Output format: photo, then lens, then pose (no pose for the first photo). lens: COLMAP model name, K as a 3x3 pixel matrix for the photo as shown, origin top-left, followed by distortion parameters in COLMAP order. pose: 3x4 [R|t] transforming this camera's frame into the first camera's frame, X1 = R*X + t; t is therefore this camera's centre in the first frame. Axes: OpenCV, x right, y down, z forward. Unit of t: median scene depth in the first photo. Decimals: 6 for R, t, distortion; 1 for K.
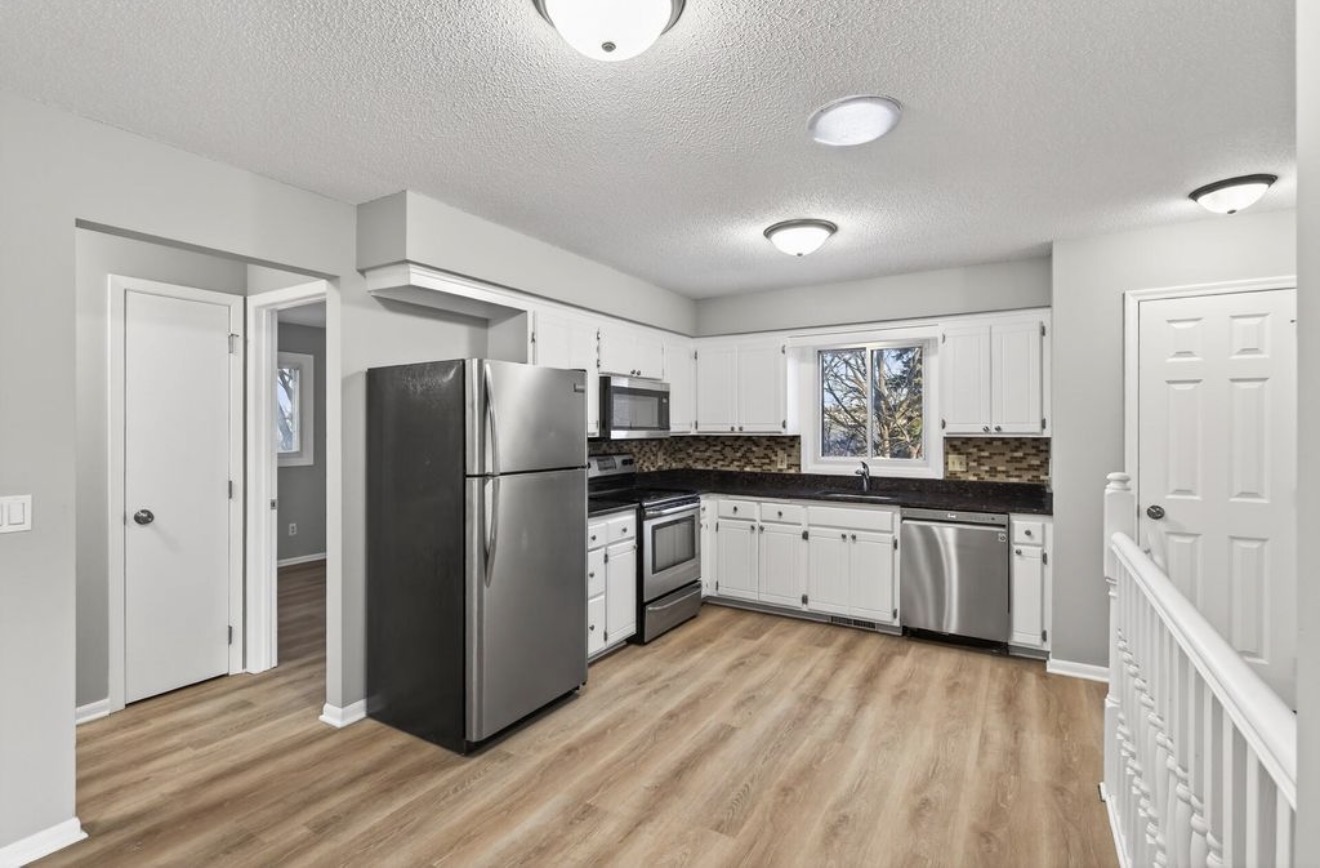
lens RADIAL K [[612.8, 0, 661.5], [0, 612.8, 426.7], [0, 0, 1]] dist [-0.001496, -0.001368]
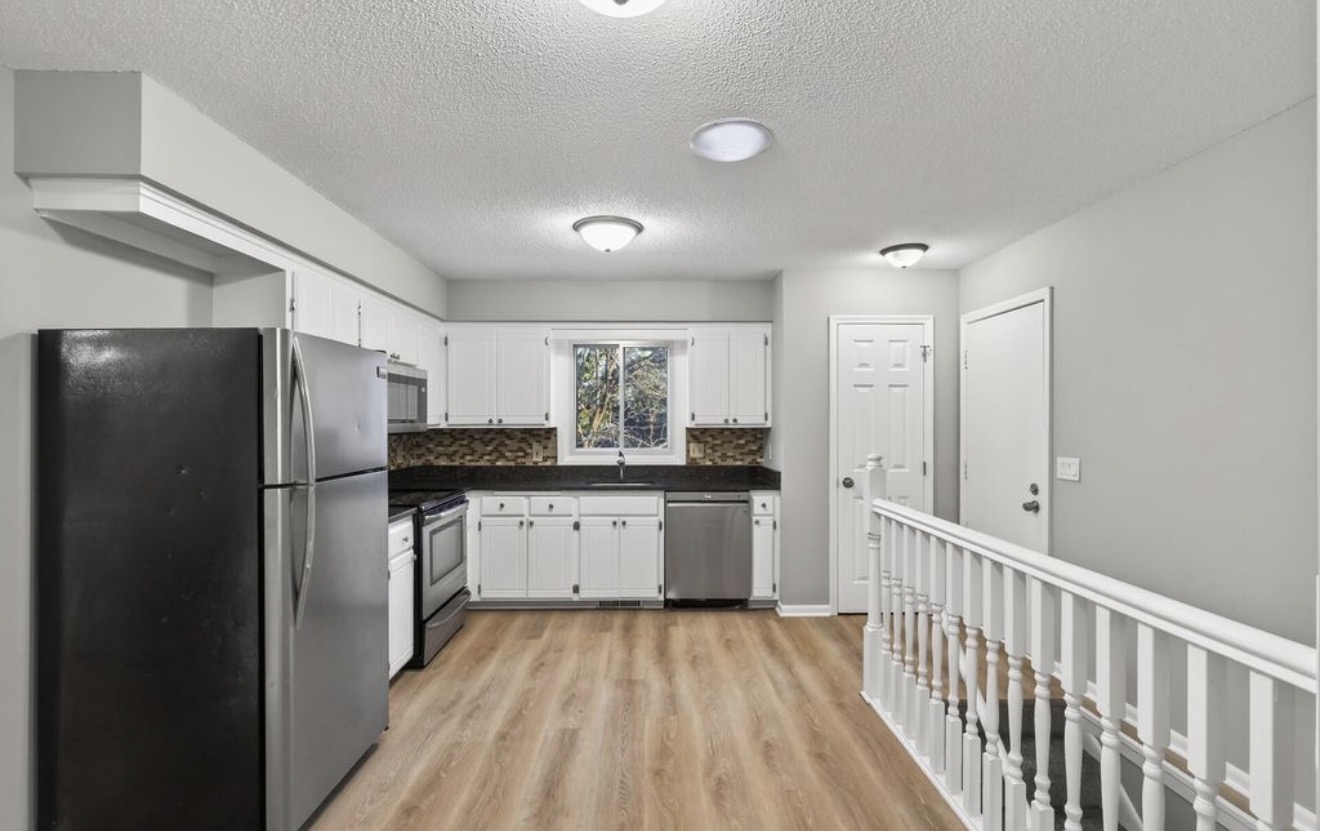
lens RADIAL K [[605.2, 0, 668.2], [0, 605.2, 417.8], [0, 0, 1]] dist [0.002837, -0.001809]
pose [[0.841606, -0.000273, 0.540092, -0.213369], [0.001059, 0.999999, -0.001145, -0.000897], [-0.540091, 0.001536, 0.841605, 0.087130]]
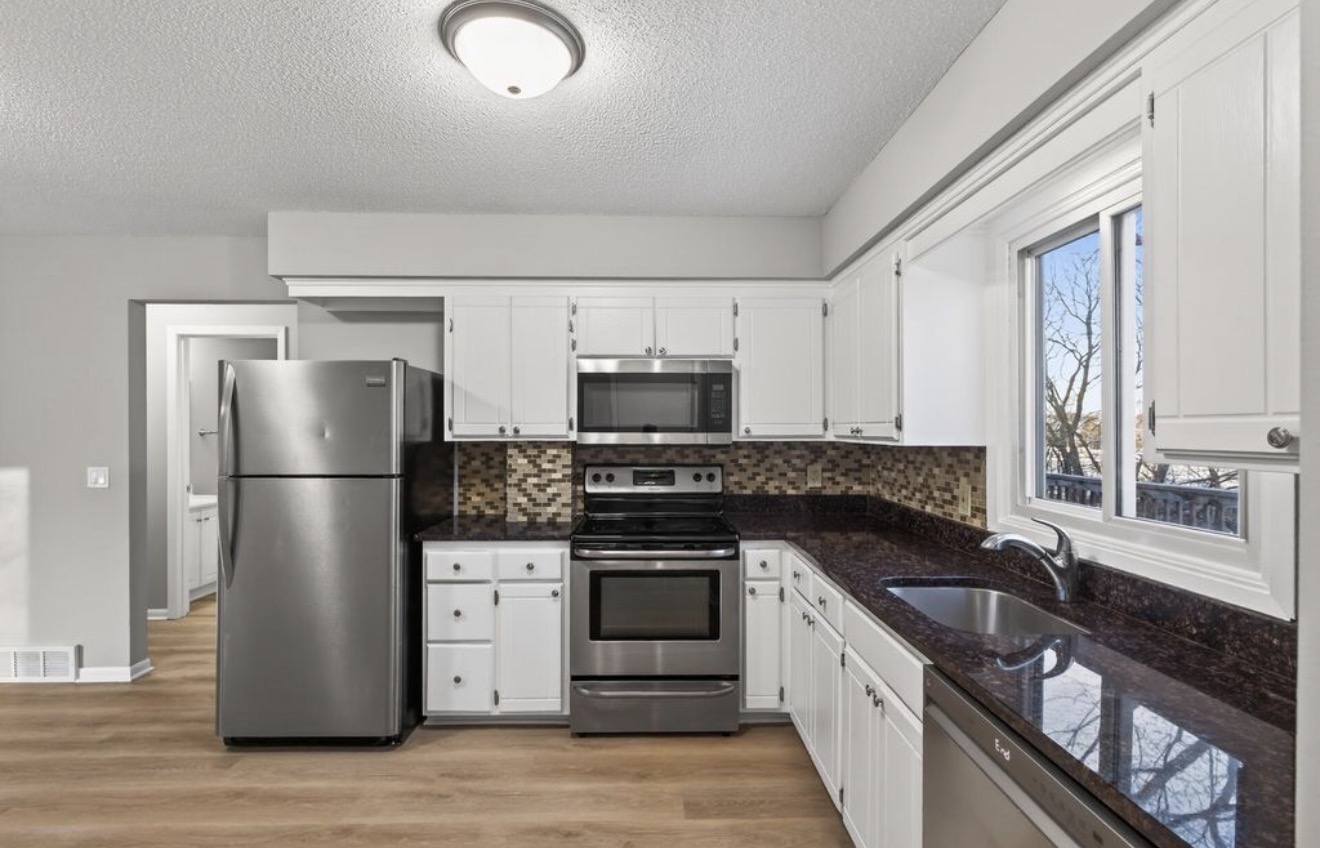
lens RADIAL K [[607.6, 0, 659.1], [0, 607.6, 429.6], [0, 0, 1]] dist [0.003469, -0.000271]
pose [[0.526458, 0.004032, -0.850192, 0.658776], [0.000480, 0.999987, 0.005039, -0.001374], [0.850201, -0.003061, 0.526449, 0.759633]]
